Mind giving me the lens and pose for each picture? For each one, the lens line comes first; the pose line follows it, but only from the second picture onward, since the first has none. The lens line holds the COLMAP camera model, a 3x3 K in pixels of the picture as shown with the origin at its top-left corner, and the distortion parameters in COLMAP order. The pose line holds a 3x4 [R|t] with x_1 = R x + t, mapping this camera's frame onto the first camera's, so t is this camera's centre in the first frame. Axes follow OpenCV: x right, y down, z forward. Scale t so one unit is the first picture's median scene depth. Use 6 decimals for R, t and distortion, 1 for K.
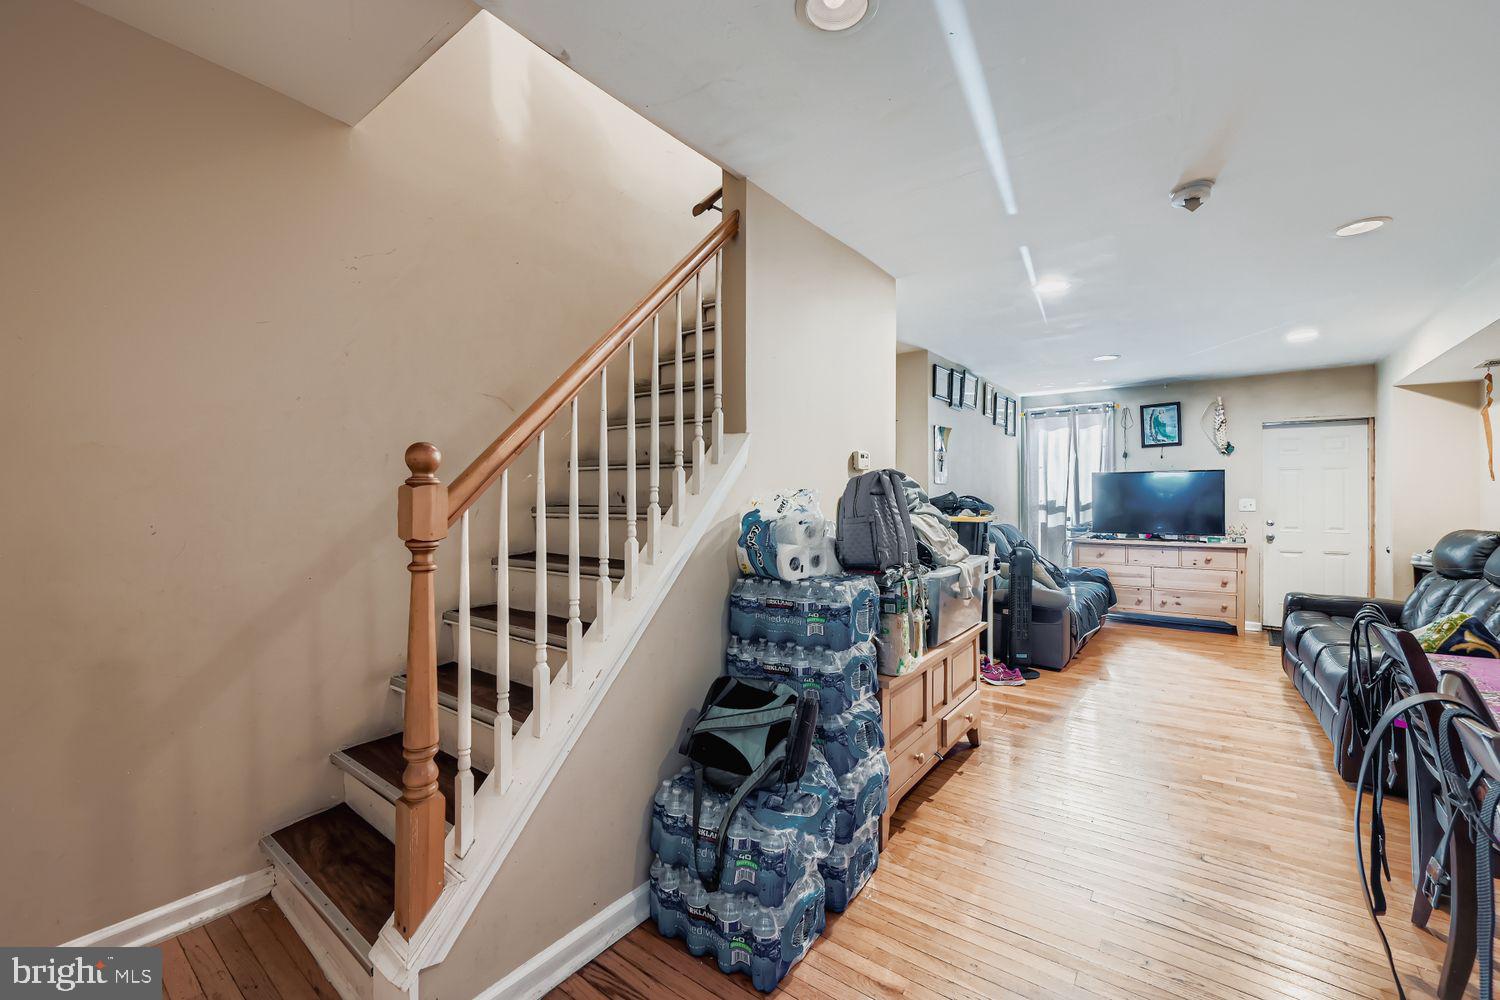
lens RADIAL K [[608.8, 0, 757.0], [0, 608.8, 512.3], [0, 0, 1]] dist [0.000853, 0.000155]
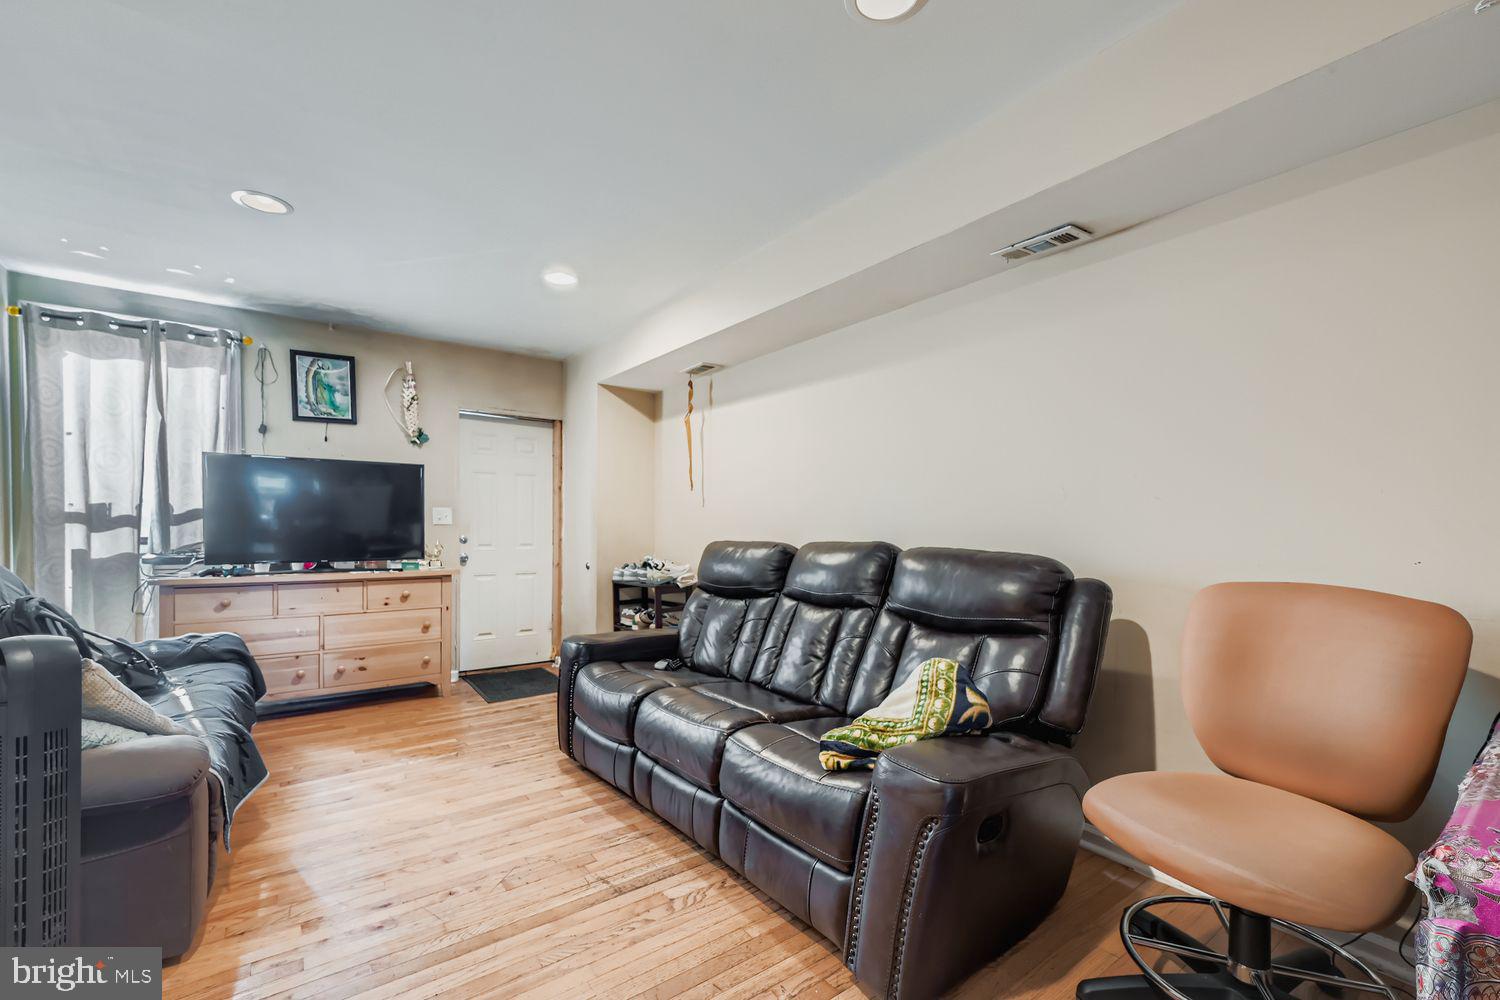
lens RADIAL K [[646.9, 0, 744.3], [0, 646.9, 527.6], [0, 0, 1]] dist [0.021681, -0.000034]
pose [[0.307944, -0.002706, 0.951401, 0.156734], [0.009732, 0.999953, -0.000306, 0.005659], [-0.951355, 0.009353, 0.307956, 0.388099]]
